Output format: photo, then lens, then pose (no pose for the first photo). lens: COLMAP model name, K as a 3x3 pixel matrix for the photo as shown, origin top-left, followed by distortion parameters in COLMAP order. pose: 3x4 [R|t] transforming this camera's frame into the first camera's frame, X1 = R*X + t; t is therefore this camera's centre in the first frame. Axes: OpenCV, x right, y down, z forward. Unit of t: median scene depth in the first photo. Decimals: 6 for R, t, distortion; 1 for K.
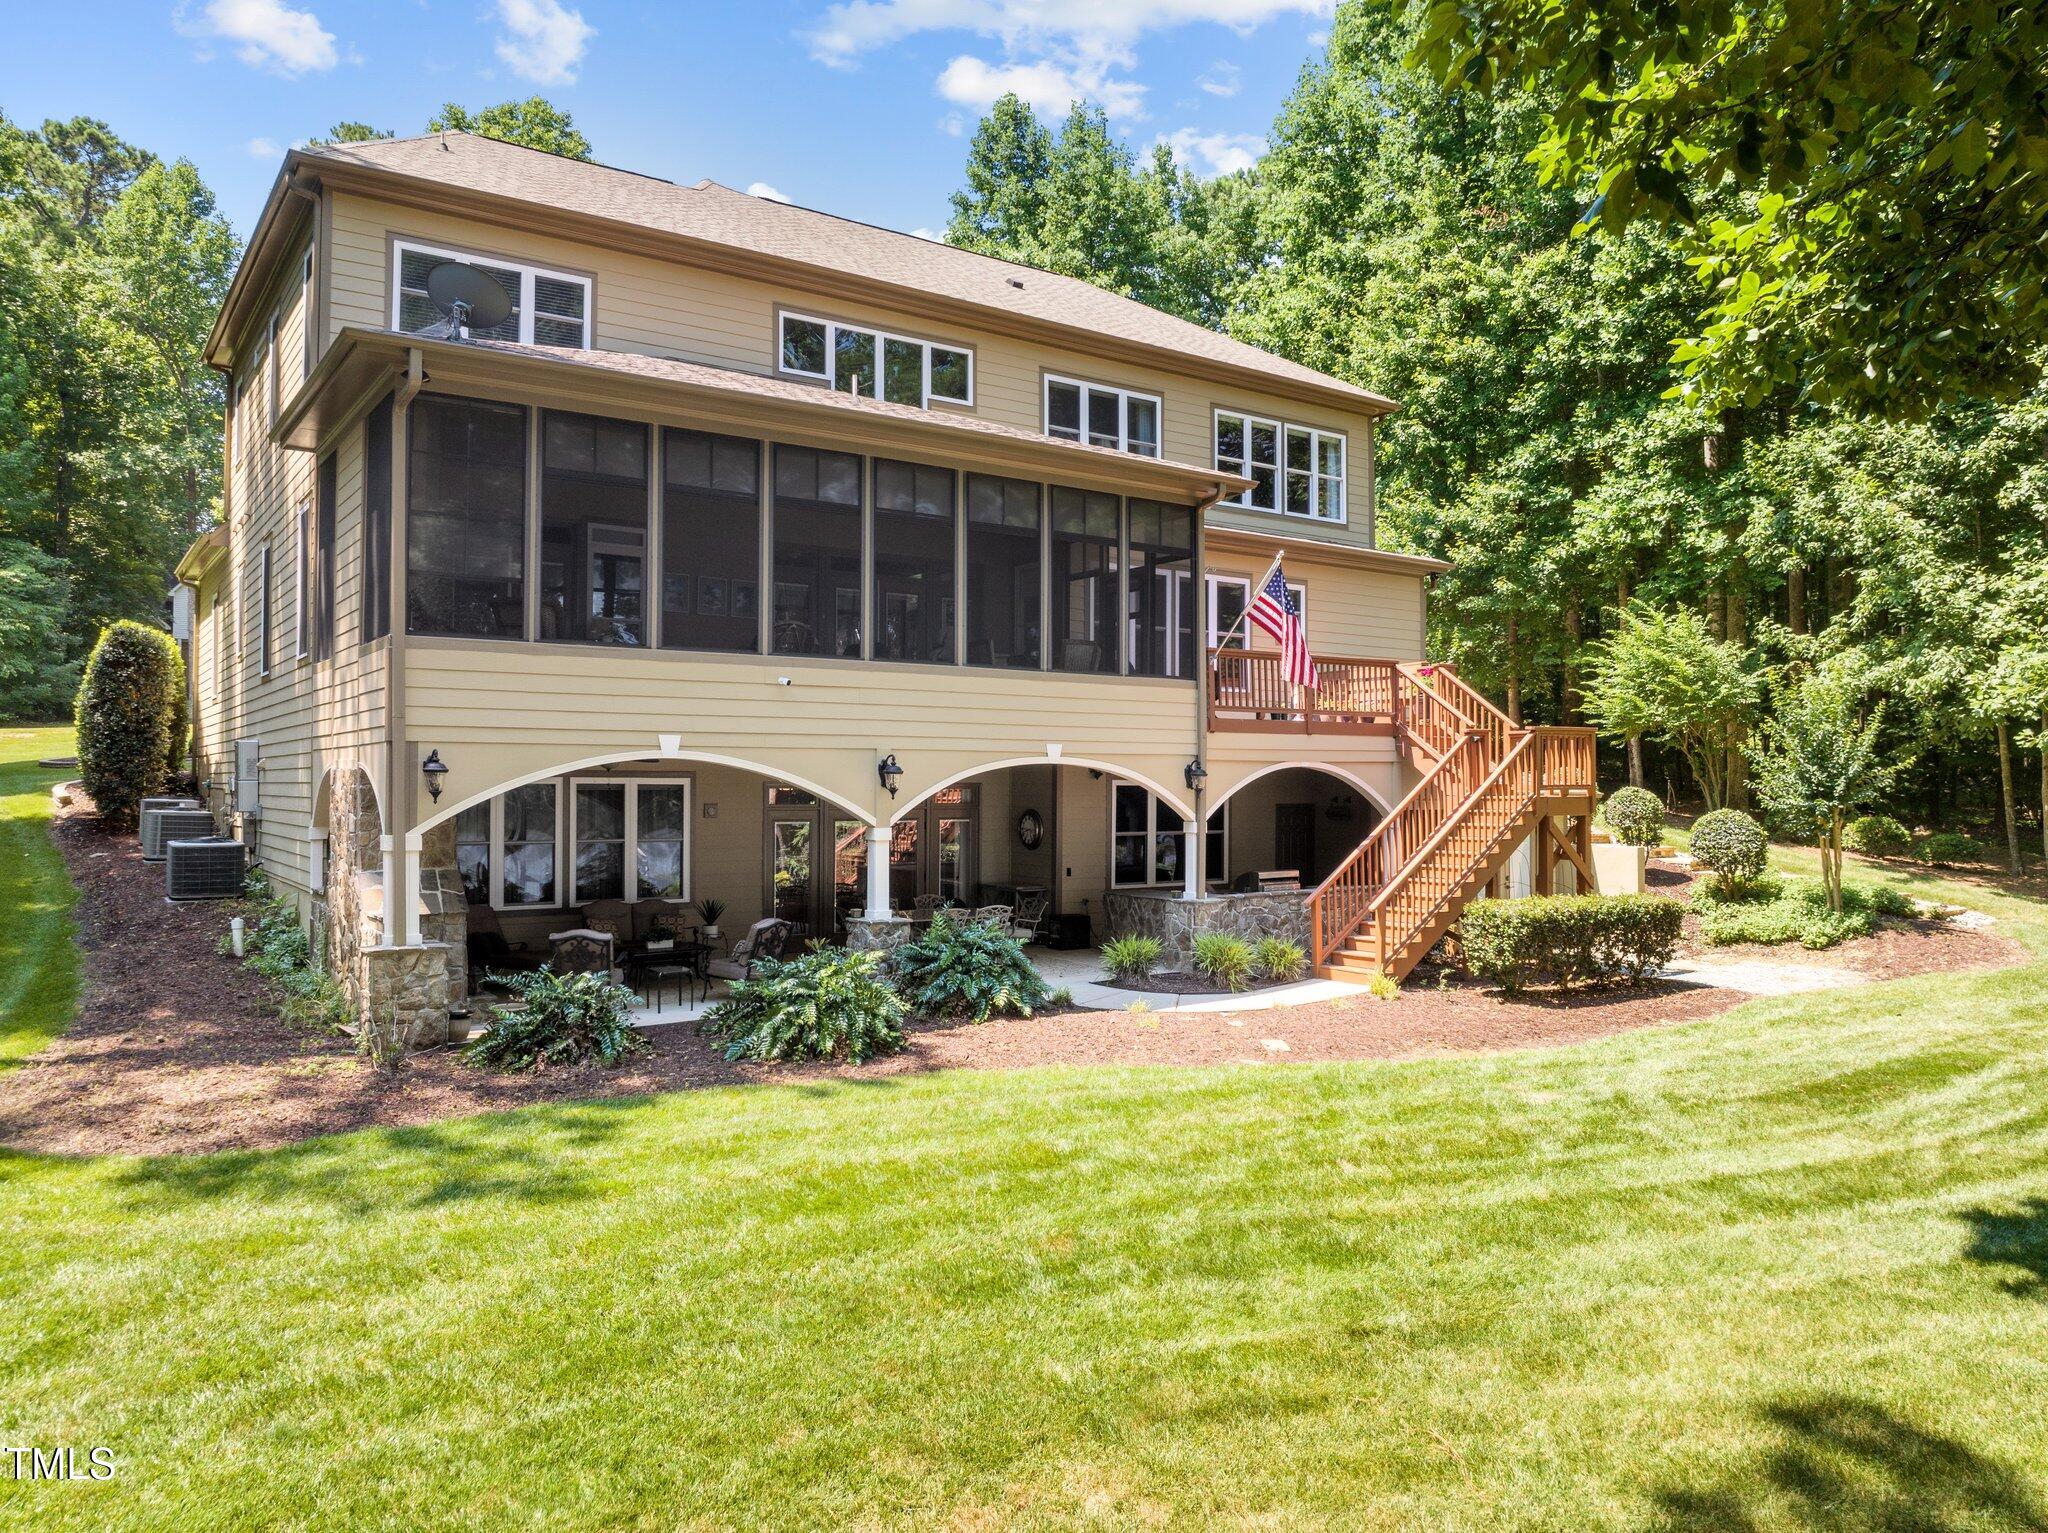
lens RADIAL K [[1441.0, 0, 1024.5], [0, 1441.0, 767.8], [0, 0, 1]] dist [-0.029903, -0.005307]
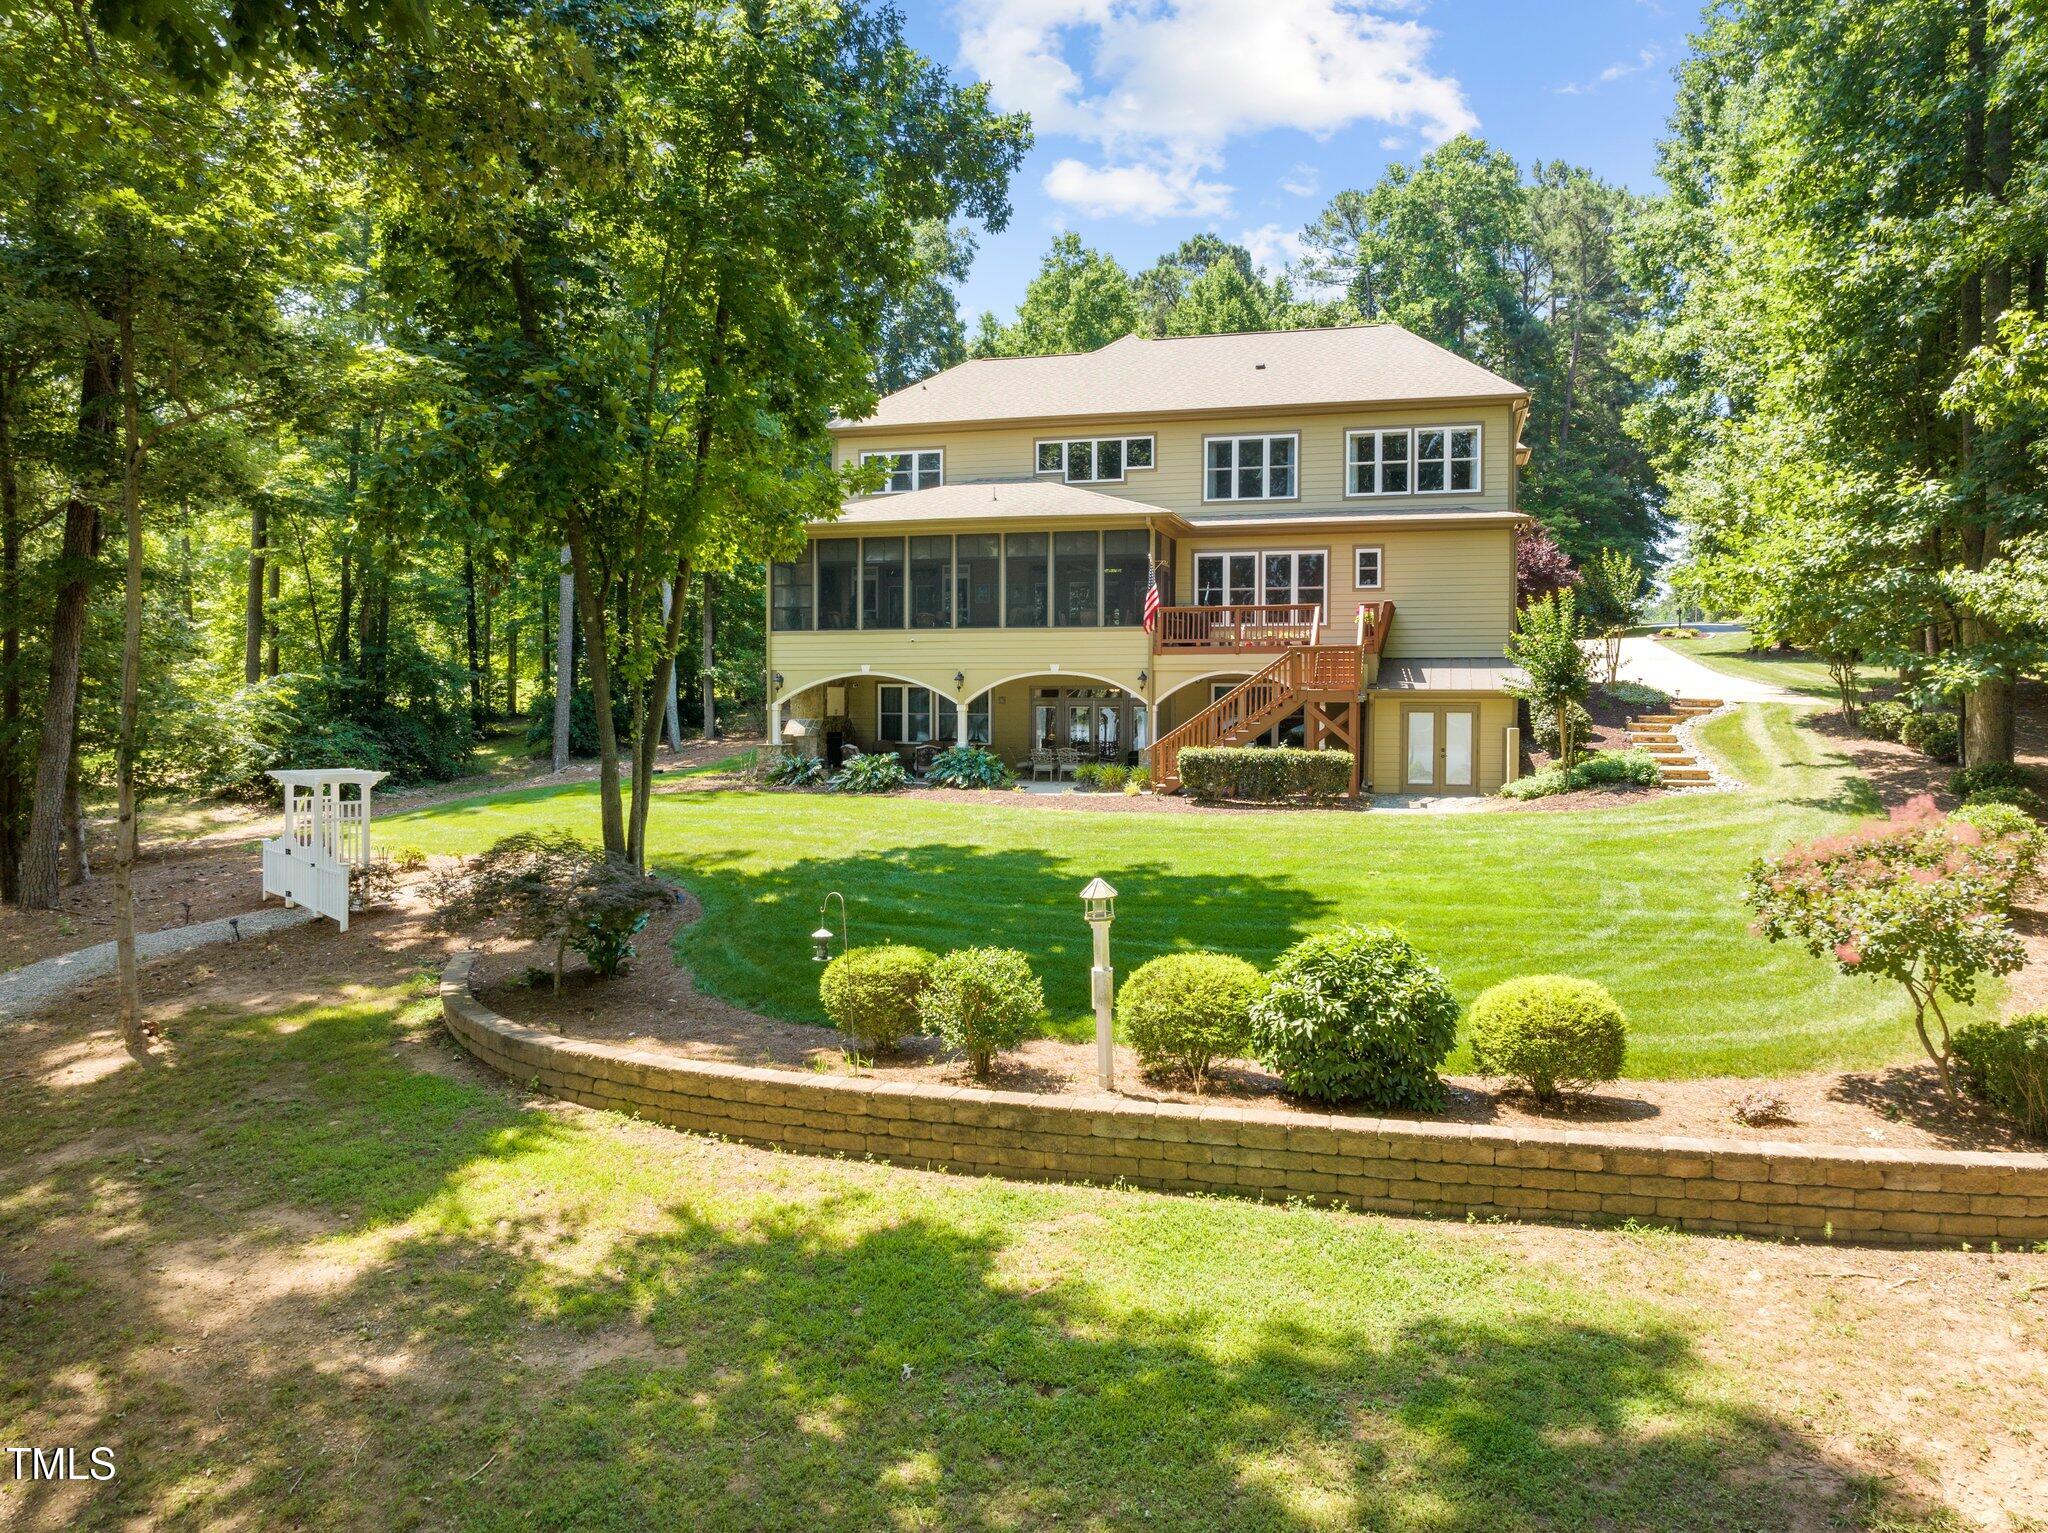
lens RADIAL K [[1437.8, 0, 1023.1], [0, 1437.8, 766.1], [0, 0, 1]] dist [-0.000715, -0.000069]
pose [[0.633916, 0.030219, -0.772811, 1.476148], [0.008786, 0.998891, 0.046266, 0.030667], [0.773352, -0.036119, 0.632948, -0.280378]]
